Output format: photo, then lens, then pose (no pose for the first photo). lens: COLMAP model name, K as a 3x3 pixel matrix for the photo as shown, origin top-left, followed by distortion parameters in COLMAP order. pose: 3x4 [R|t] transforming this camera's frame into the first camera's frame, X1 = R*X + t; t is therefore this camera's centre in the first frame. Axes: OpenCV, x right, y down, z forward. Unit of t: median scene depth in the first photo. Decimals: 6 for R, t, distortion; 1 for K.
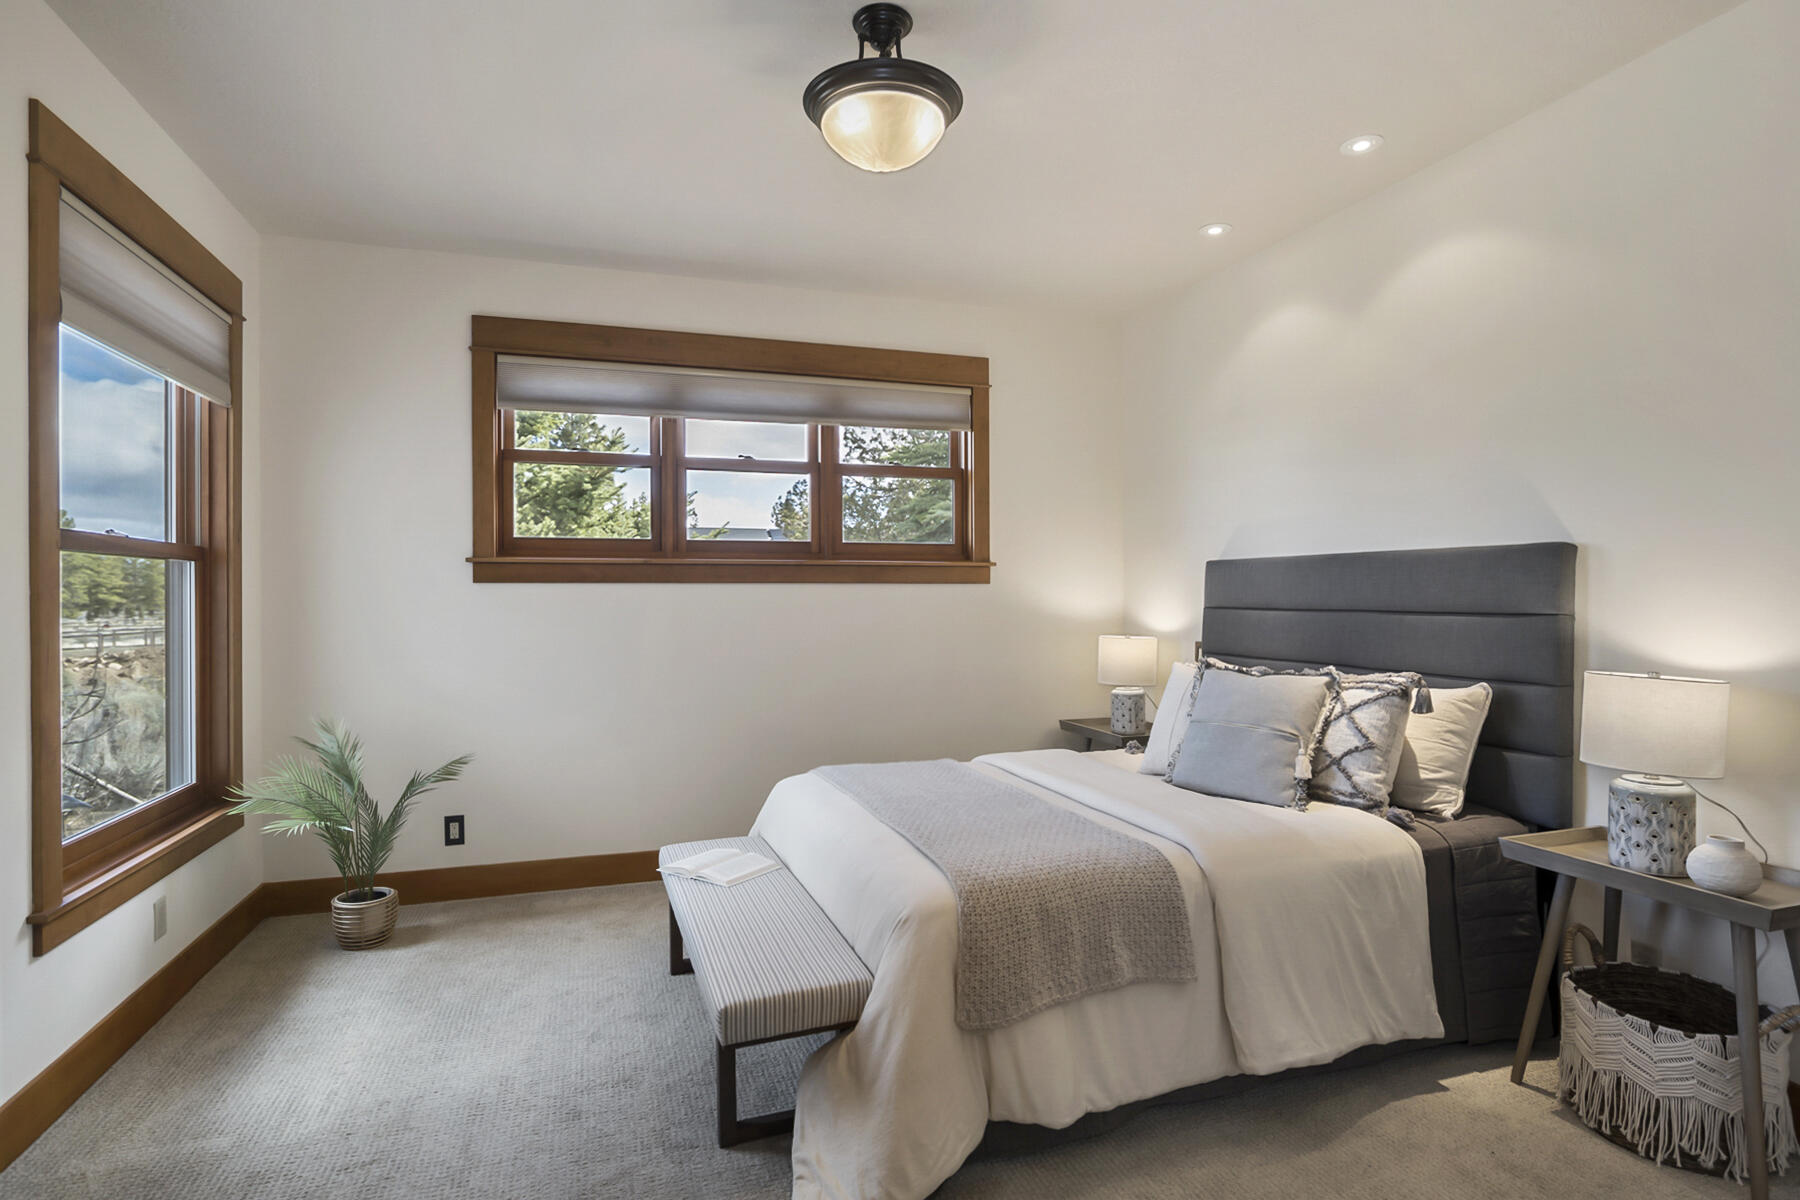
lens RADIAL K [[913.0, 0, 900.6], [0, 913.0, 603.7], [0, 0, 1]] dist [-0.023939, 0.011507]
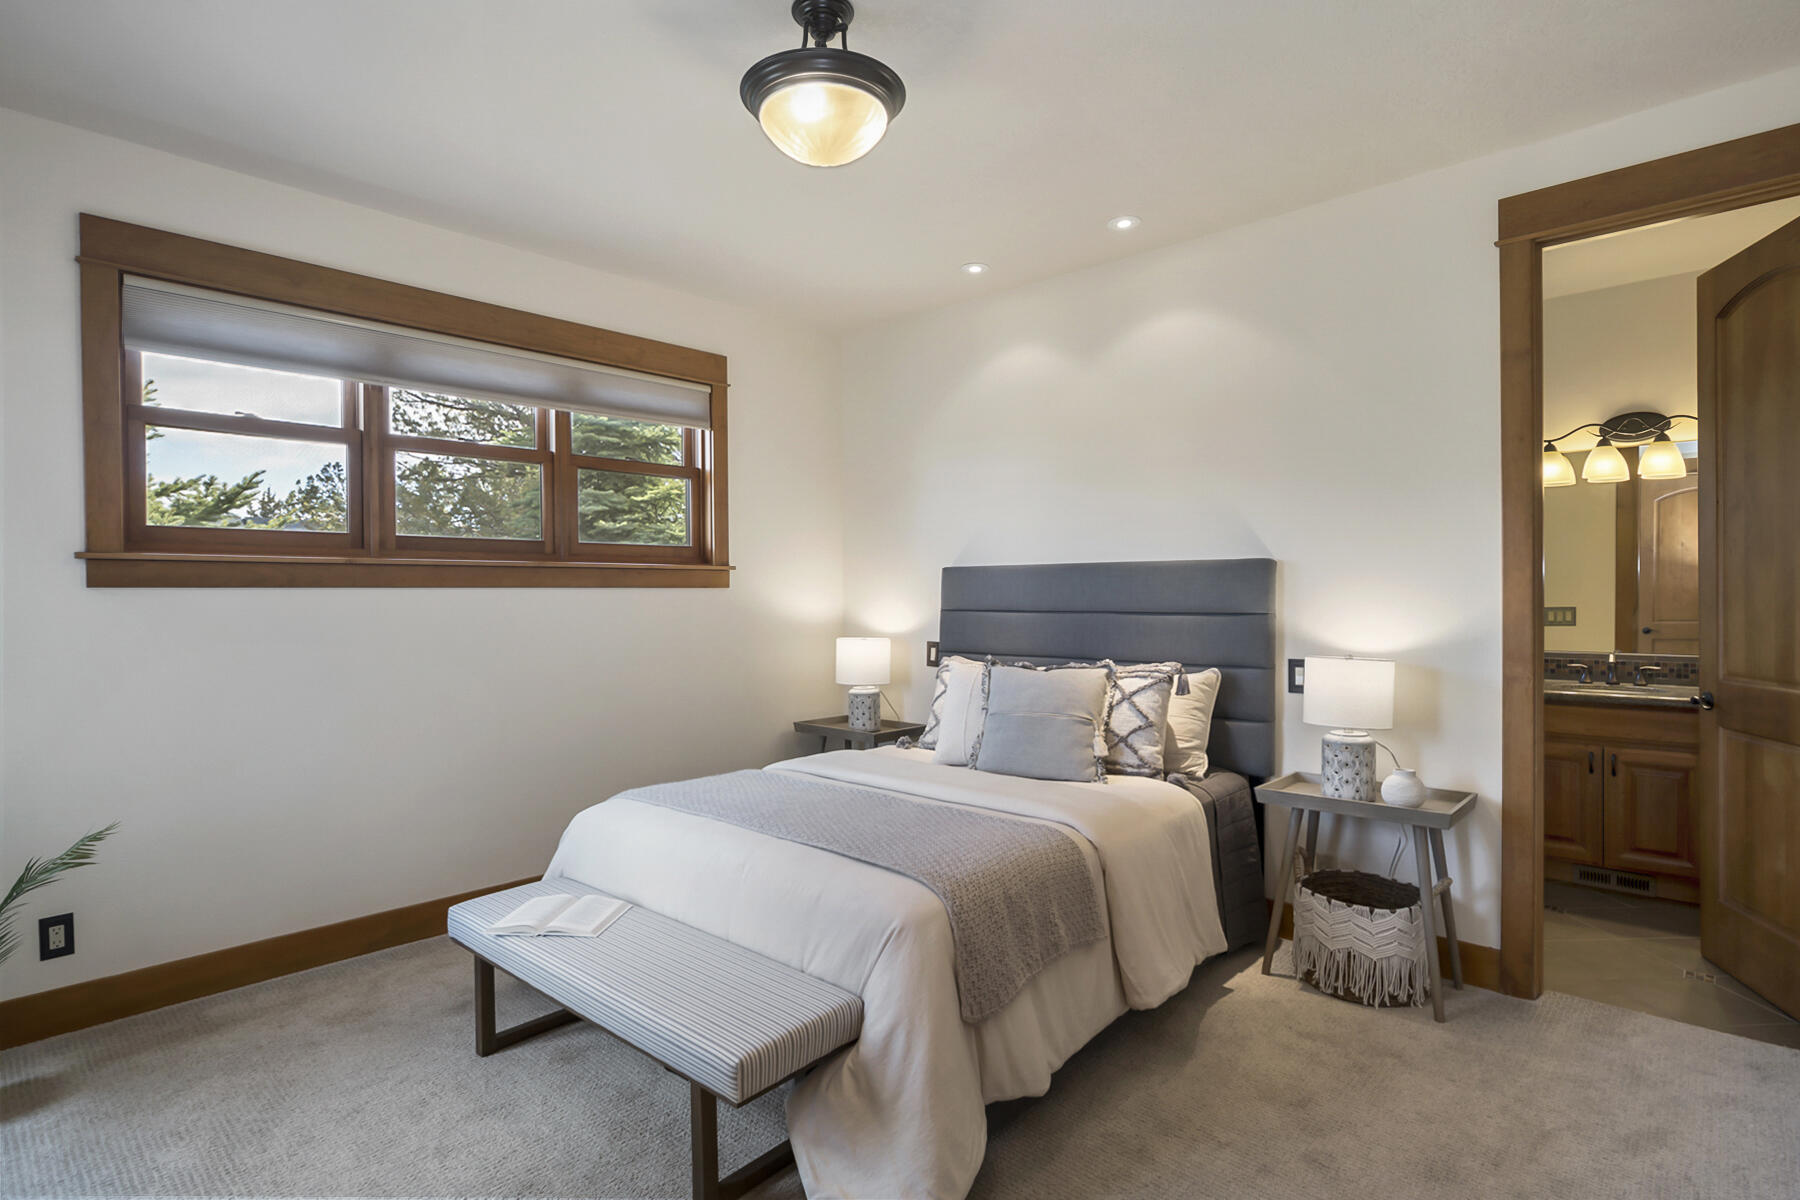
lens RADIAL K [[913.0, 0, 892.6], [0, 913.0, 606.9], [0, 0, 1]] dist [-0.023939, 0.011507]
pose [[0.877301, -0.009483, 0.479847, -0.367784], [0.008052, 0.999955, 0.005041, -0.008817], [-0.479873, -0.000559, 0.877338, 0.099938]]
